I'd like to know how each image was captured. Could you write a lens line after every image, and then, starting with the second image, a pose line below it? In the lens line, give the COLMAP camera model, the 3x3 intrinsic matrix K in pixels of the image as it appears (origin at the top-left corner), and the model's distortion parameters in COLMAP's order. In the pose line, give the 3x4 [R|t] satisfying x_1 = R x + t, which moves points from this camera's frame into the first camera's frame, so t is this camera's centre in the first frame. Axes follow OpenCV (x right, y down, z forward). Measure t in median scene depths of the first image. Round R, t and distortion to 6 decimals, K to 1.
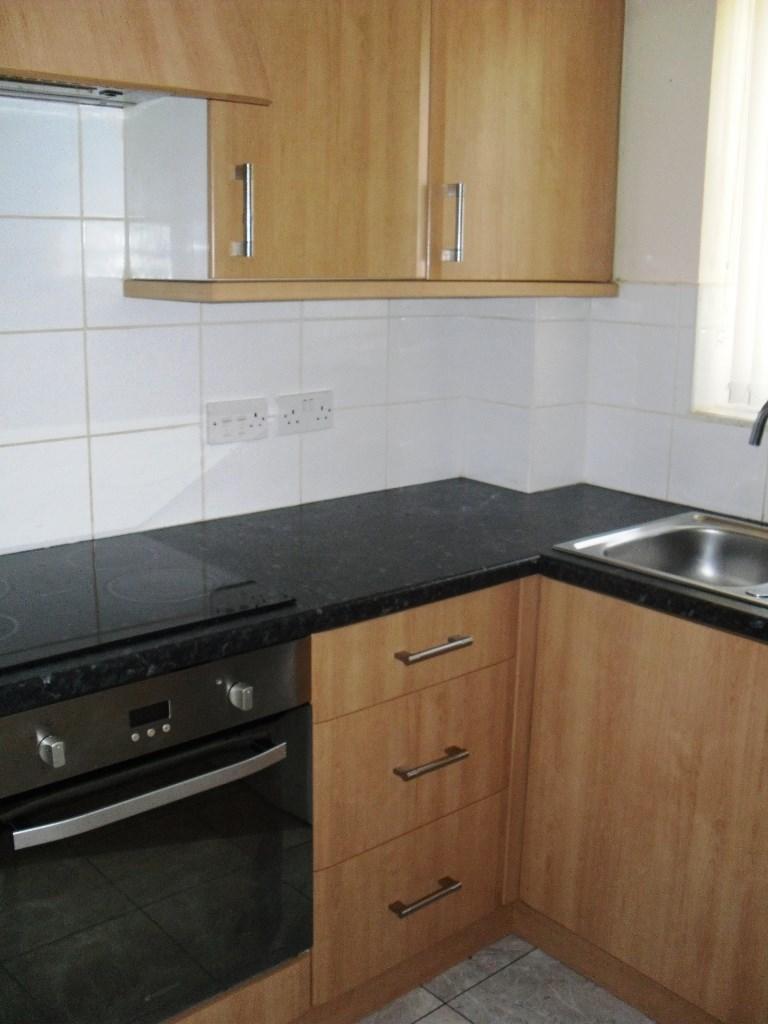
lens RADIAL K [[1074.4, 0, 384.0], [0, 1074.4, 512.0], [0, 0, 1]] dist [-0.211853, 0.298732]
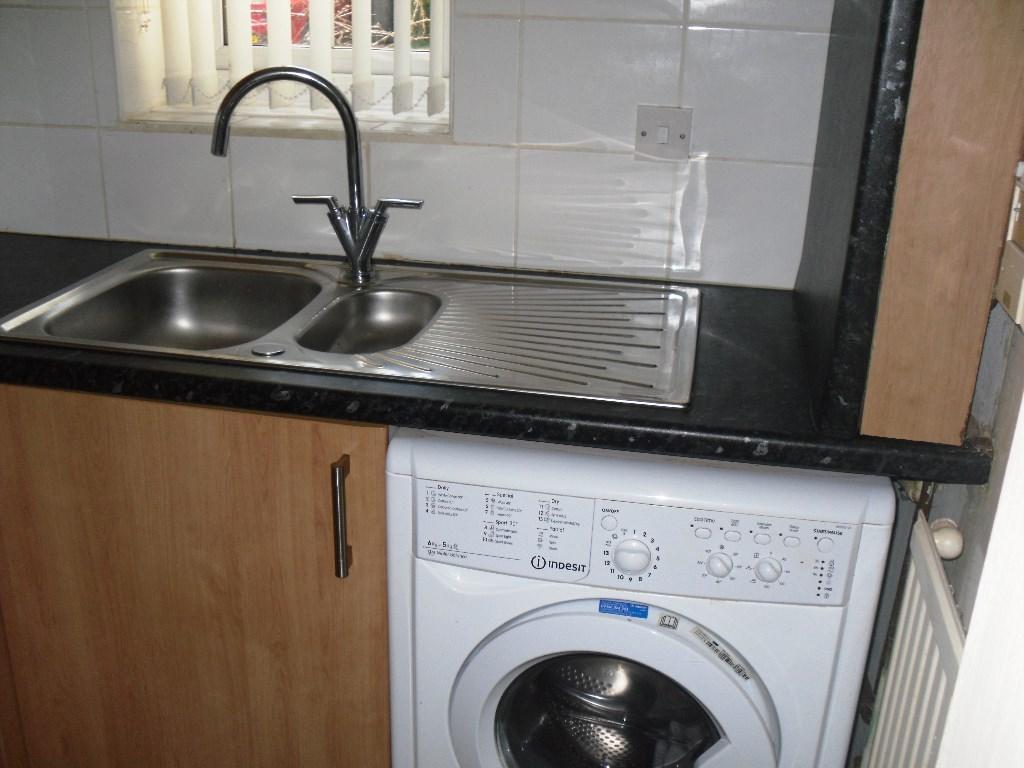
lens RADIAL K [[1074.4, 0, 512.0], [0, 1074.4, 384.0], [0, 0, 1]] dist [-0.211853, 0.298732]
pose [[0.786690, -0.216440, 0.578163, 0.039867], [0.124011, 0.972841, 0.195454, -0.026279], [-0.604765, -0.082063, 0.792165, 0.258223]]
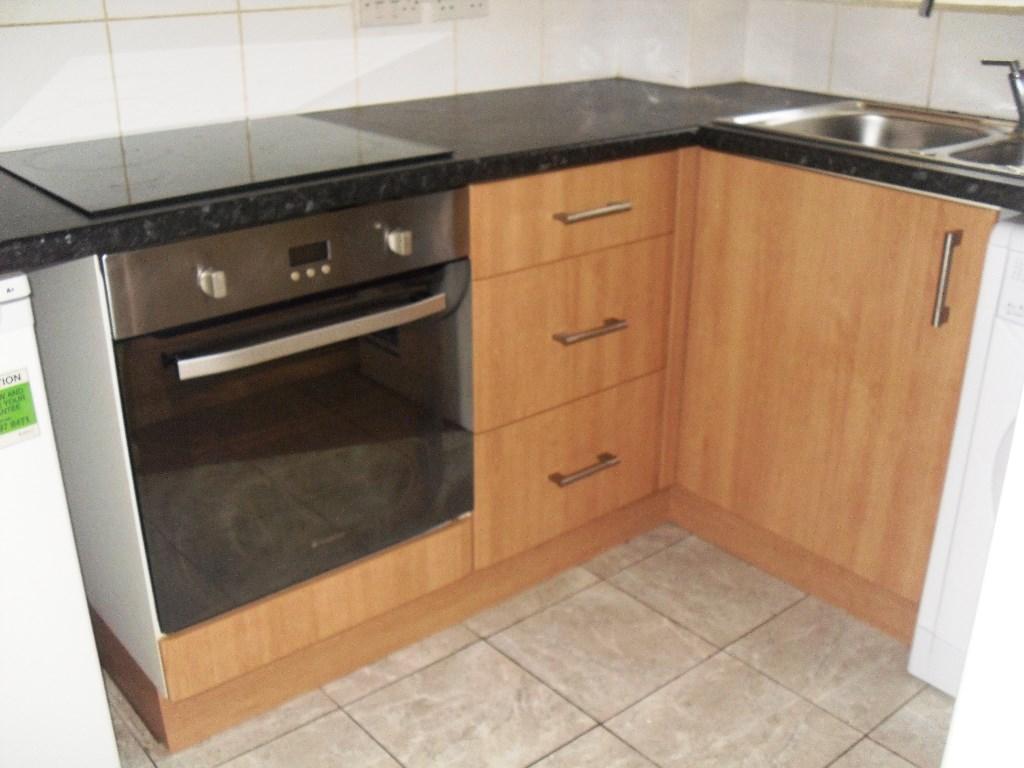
lens RADIAL K [[1074.4, 0, 512.0], [0, 1074.4, 384.0], [0, 0, 1]] dist [-0.211853, 0.298732]
pose [[0.999682, -0.005767, -0.024557, -0.004428], [0.009867, 0.985346, 0.170279, 0.112624], [0.023215, -0.170468, 0.985090, -0.006109]]
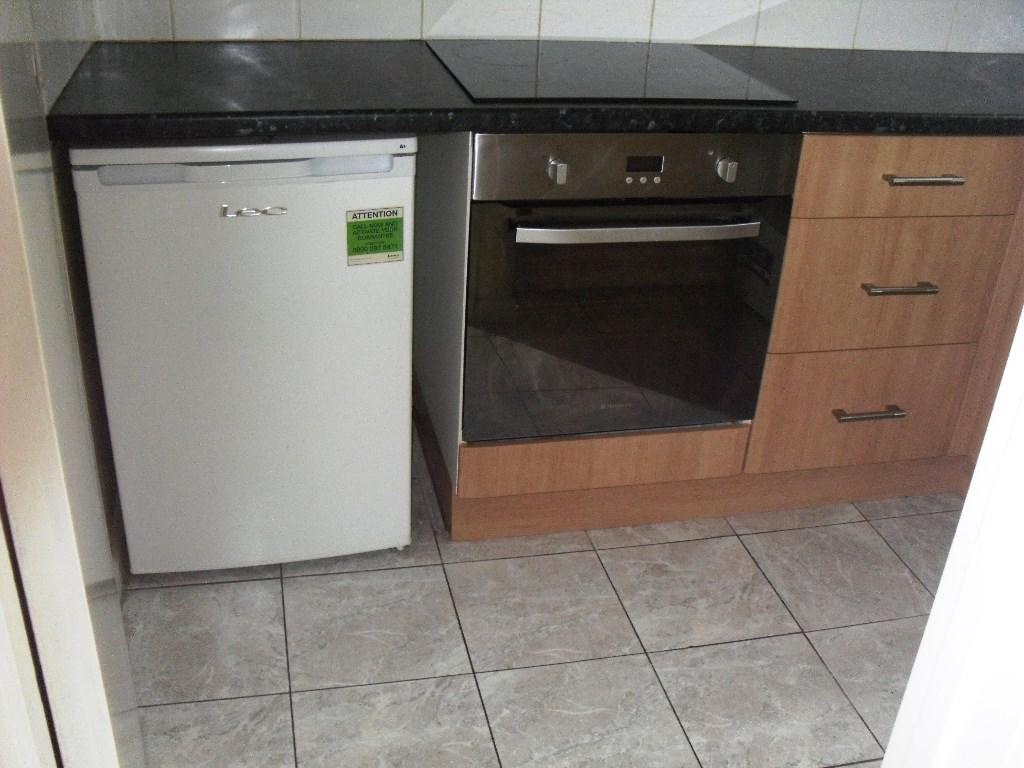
lens RADIAL K [[1074.4, 0, 512.0], [0, 1074.4, 384.0], [0, 0, 1]] dist [-0.211853, 0.298732]
pose [[0.882859, 0.250151, -0.397472, 0.145127], [-0.147487, 0.951200, 0.271045, 0.097738], [0.445878, -0.180673, 0.876670, -0.127723]]
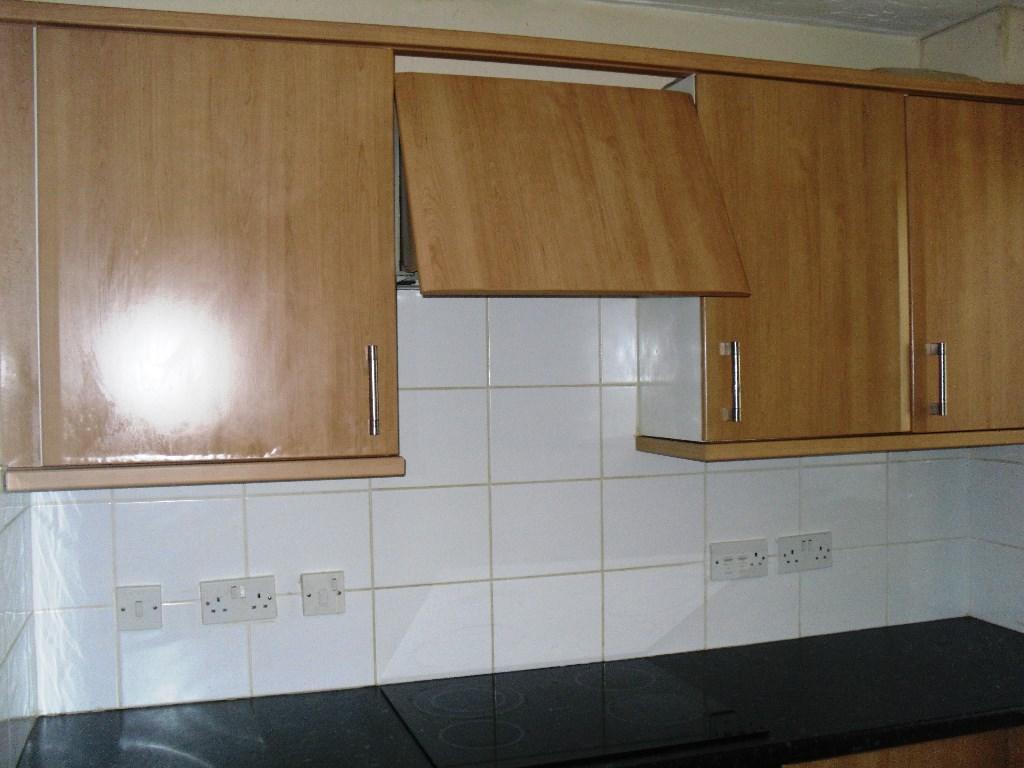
lens RADIAL K [[1074.4, 0, 512.0], [0, 1074.4, 384.0], [0, 0, 1]] dist [-0.211853, 0.298732]
pose [[0.920319, -0.024870, -0.390377, 0.091451], [-0.061530, 0.976349, -0.207260, -0.025033], [0.386299, 0.214765, 0.897023, -0.124698]]
